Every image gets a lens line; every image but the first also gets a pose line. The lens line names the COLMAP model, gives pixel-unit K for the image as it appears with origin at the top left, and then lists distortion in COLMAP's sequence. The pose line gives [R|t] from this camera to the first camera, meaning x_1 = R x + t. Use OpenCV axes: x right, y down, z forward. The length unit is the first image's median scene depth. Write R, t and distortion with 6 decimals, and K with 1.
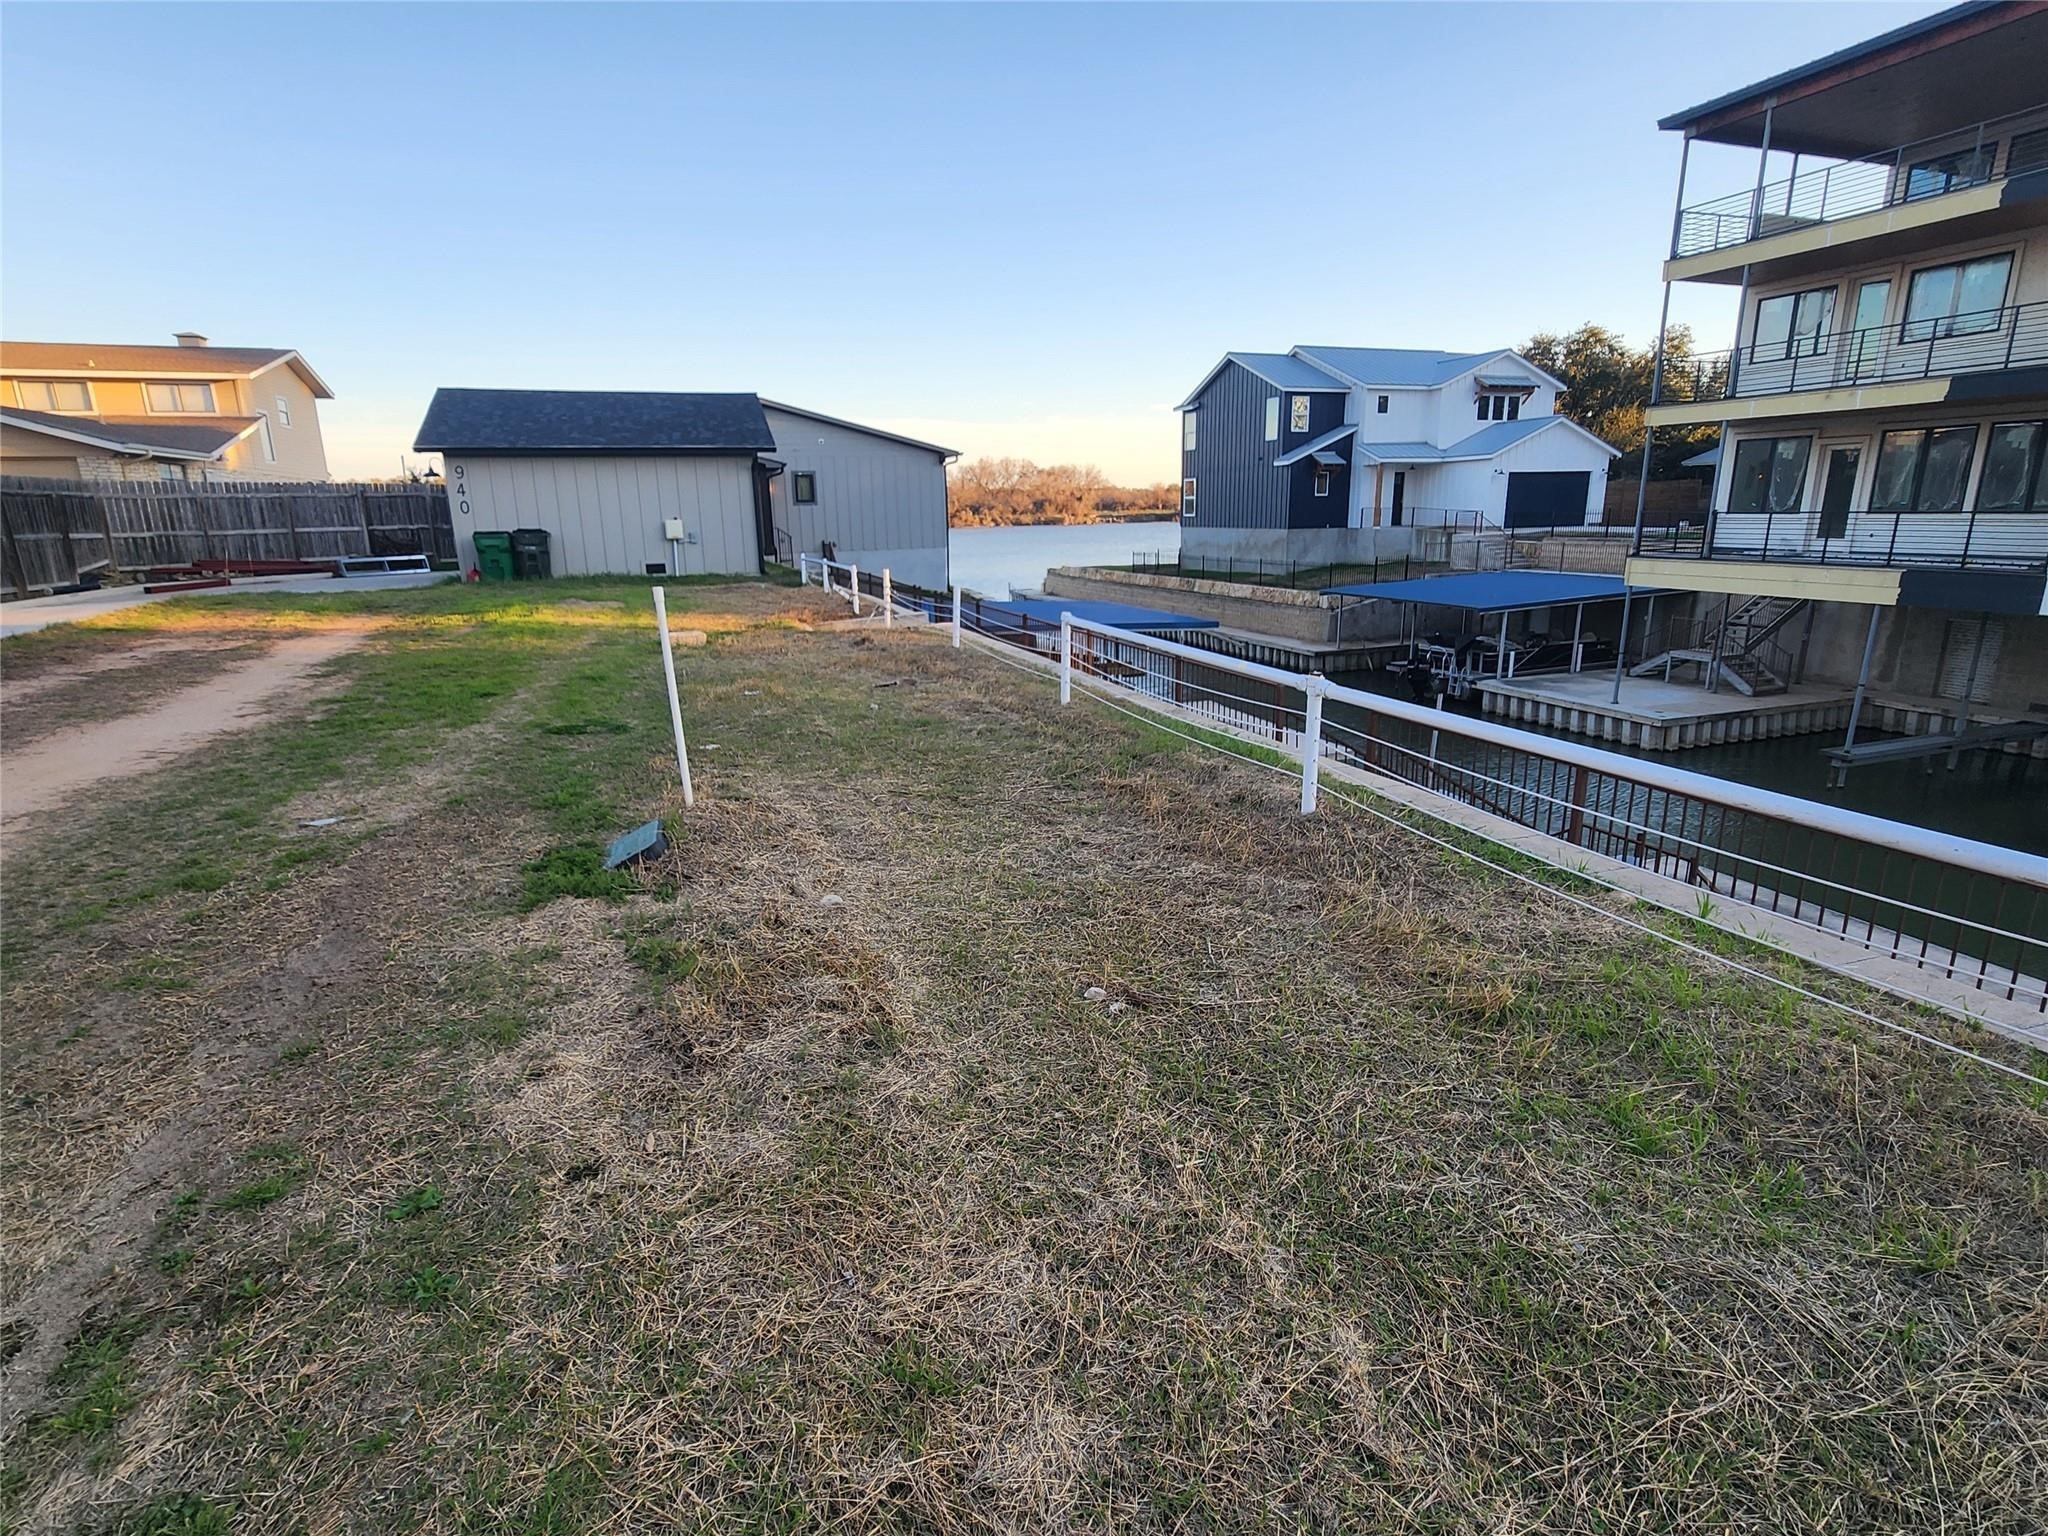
lens RADIAL K [[1004.5, 0, 1009.7], [0, 1004.5, 767.4], [0, 0, 1]] dist [-0.002693, 0.000043]
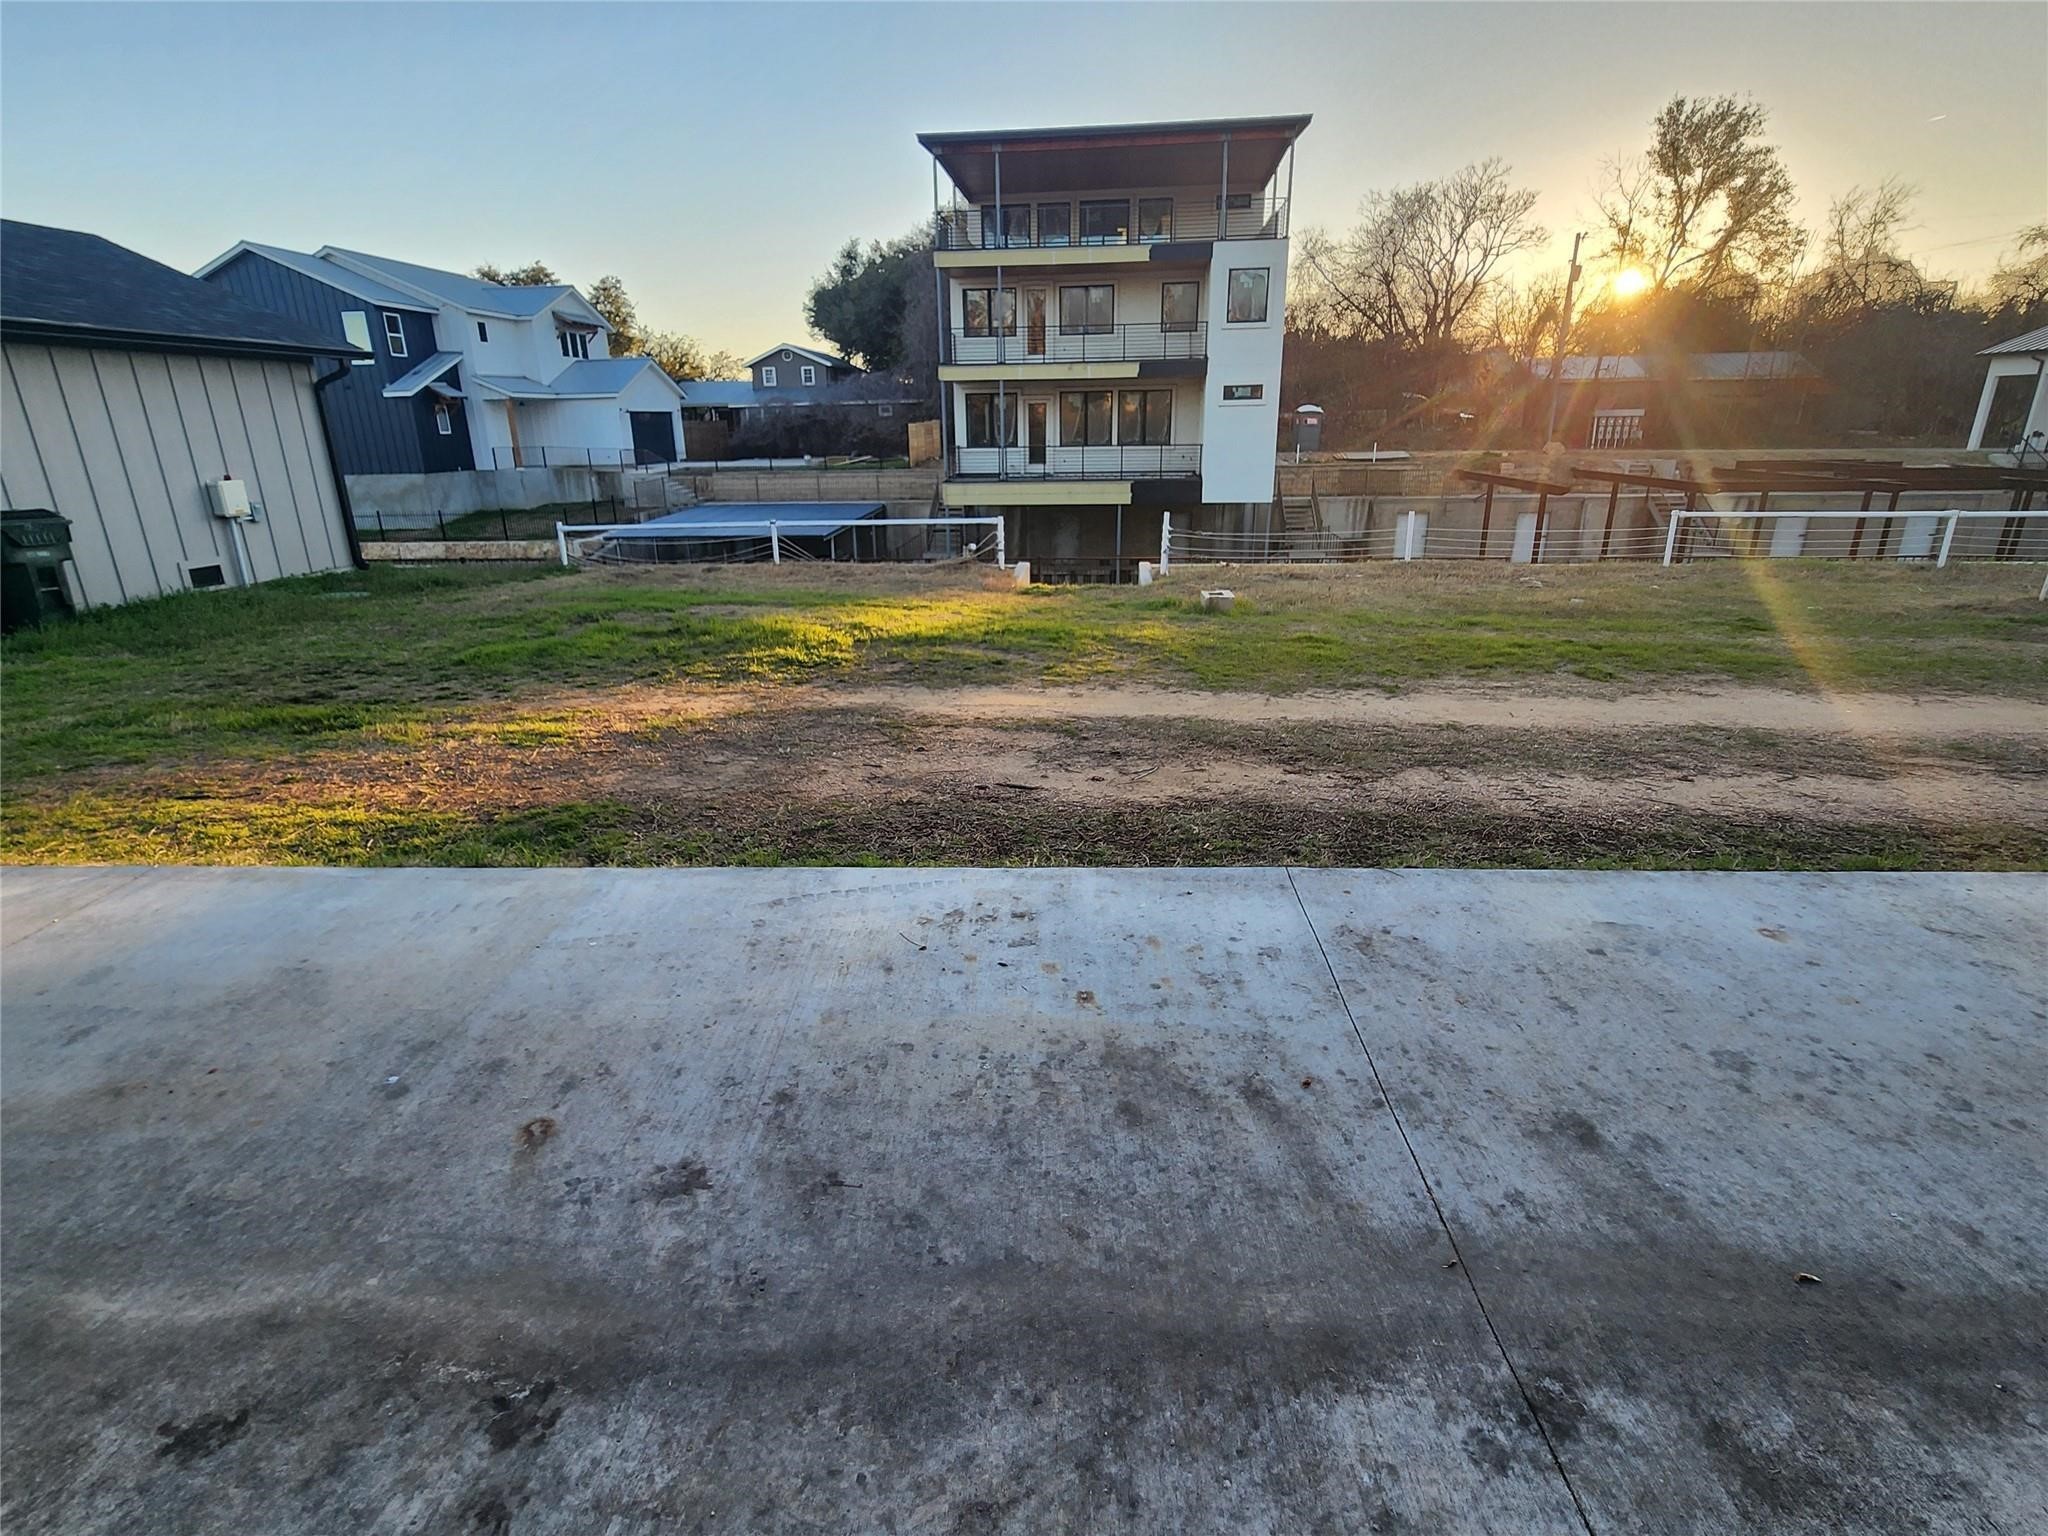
lens RADIAL K [[1004.5, 0, 1009.7], [0, 1004.5, 767.4], [0, 0, 1]] dist [-0.002693, 0.000043]
pose [[0.432476, -0.282066, 0.856390, -0.309955], [0.232798, 0.952535, 0.196170, -0.052412], [-0.871074, 0.114527, 0.477613, 0.193617]]
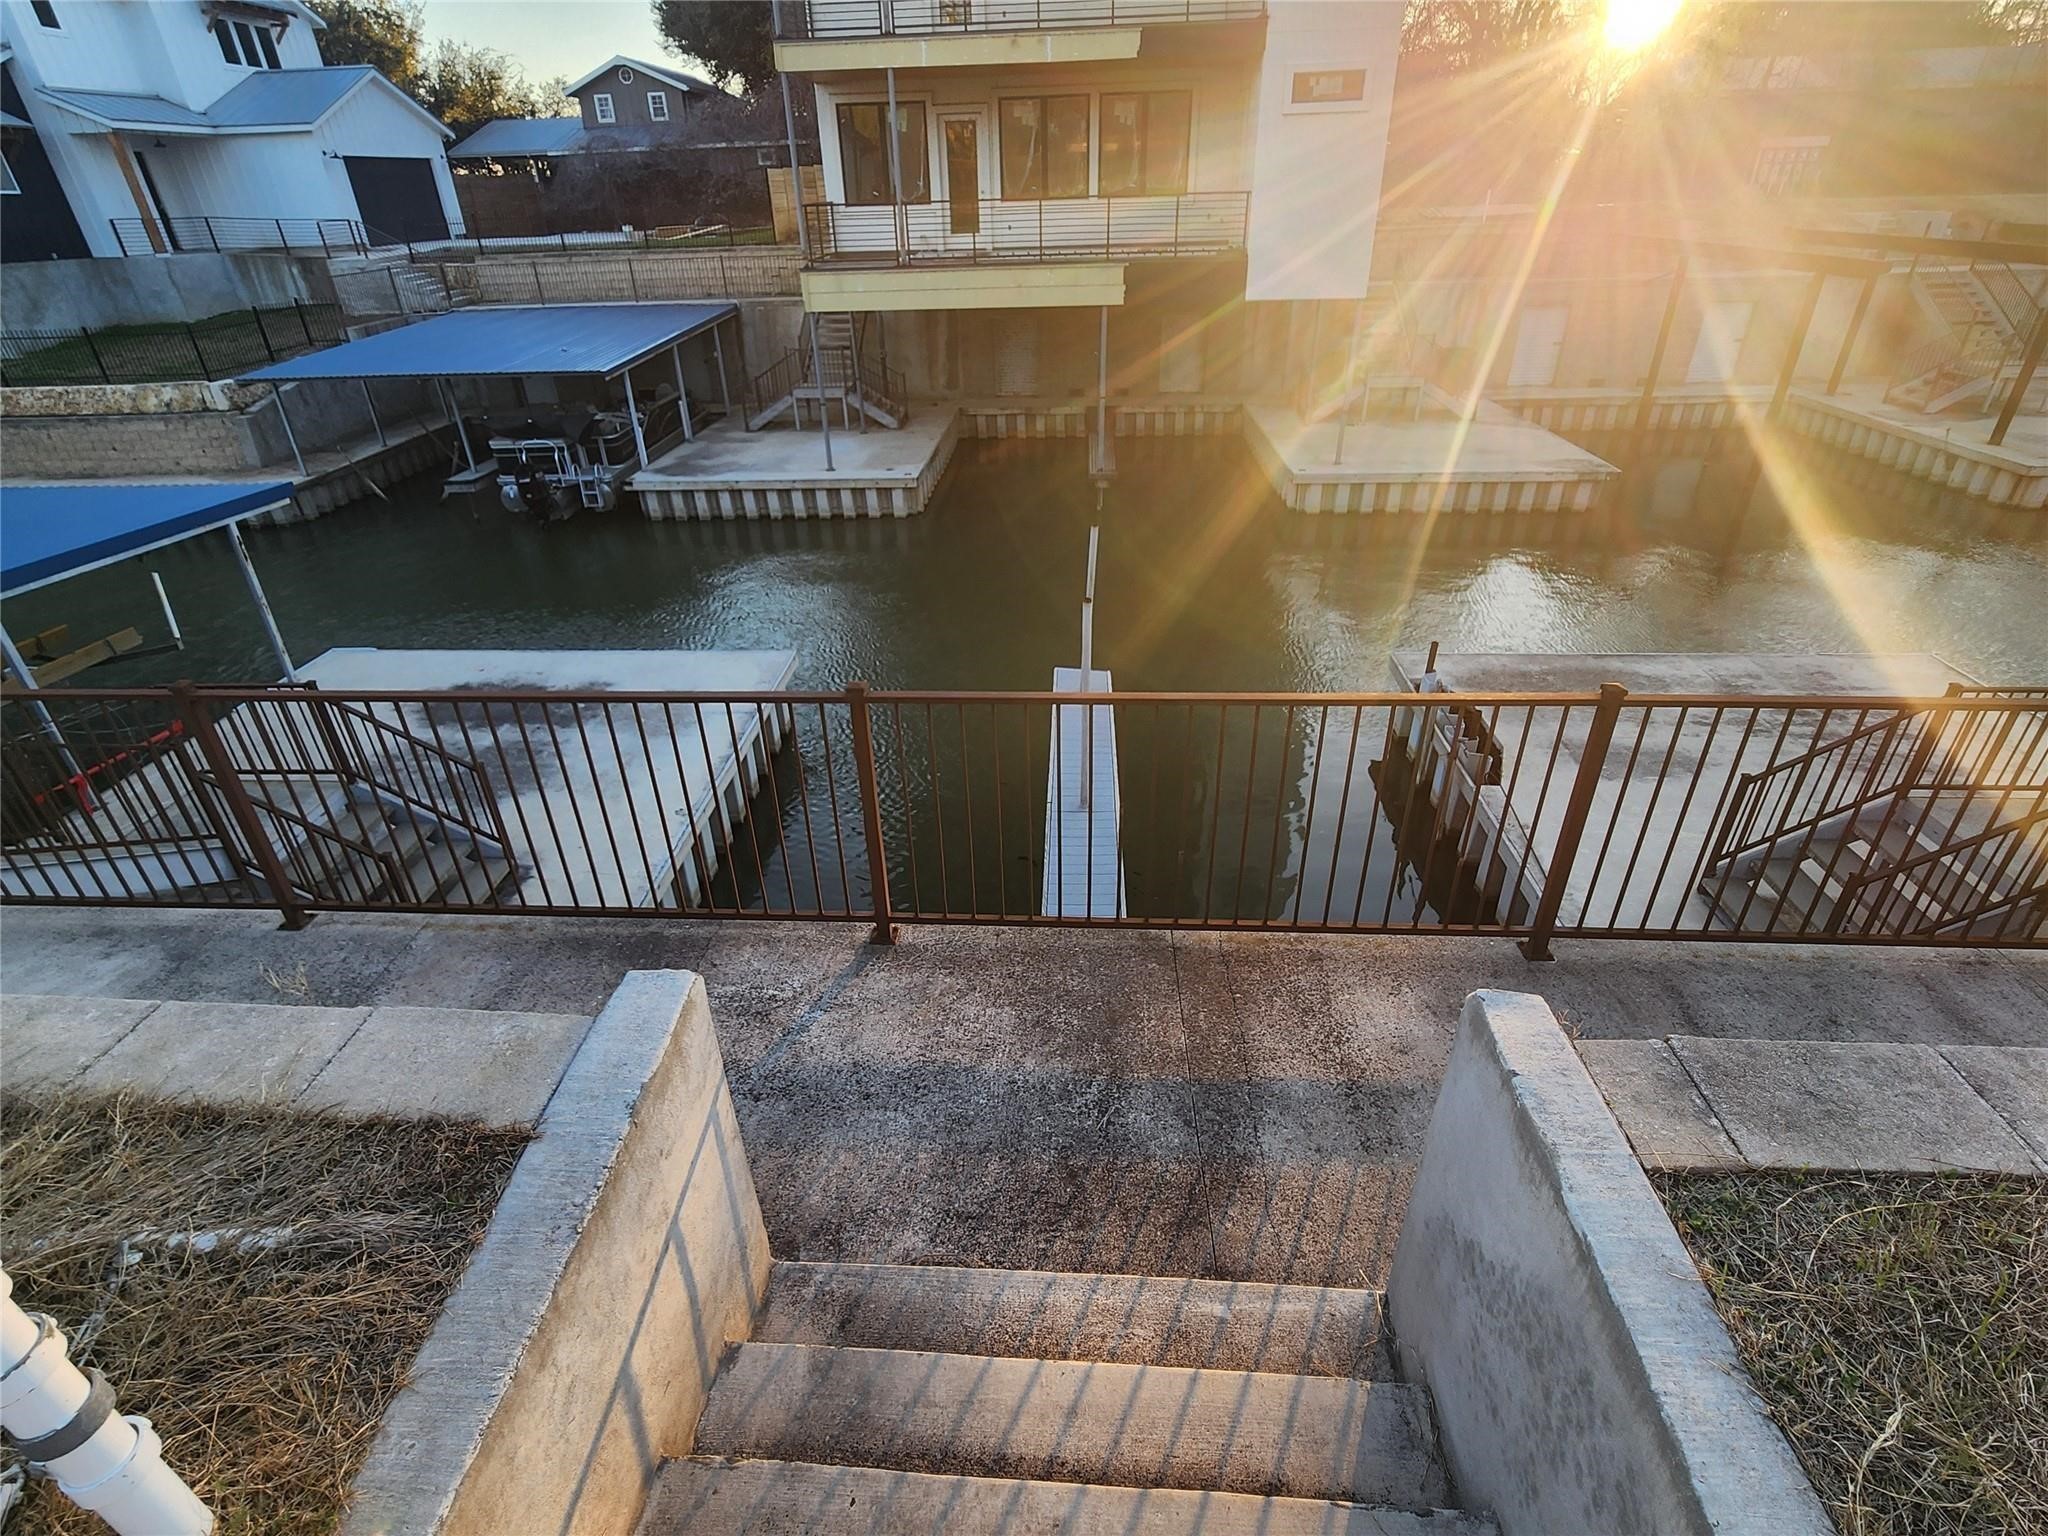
lens RADIAL K [[1008.7, 0, 1010.4], [0, 1008.7, 768.1], [0, 0, 1]] dist [-0.006430, 0.005006]
pose [[0.391725, -0.456674, 0.798749, -0.052594], [0.251114, 0.888234, 0.384683, -0.072273], [-0.885151, 0.049887, 0.462621, 0.294428]]
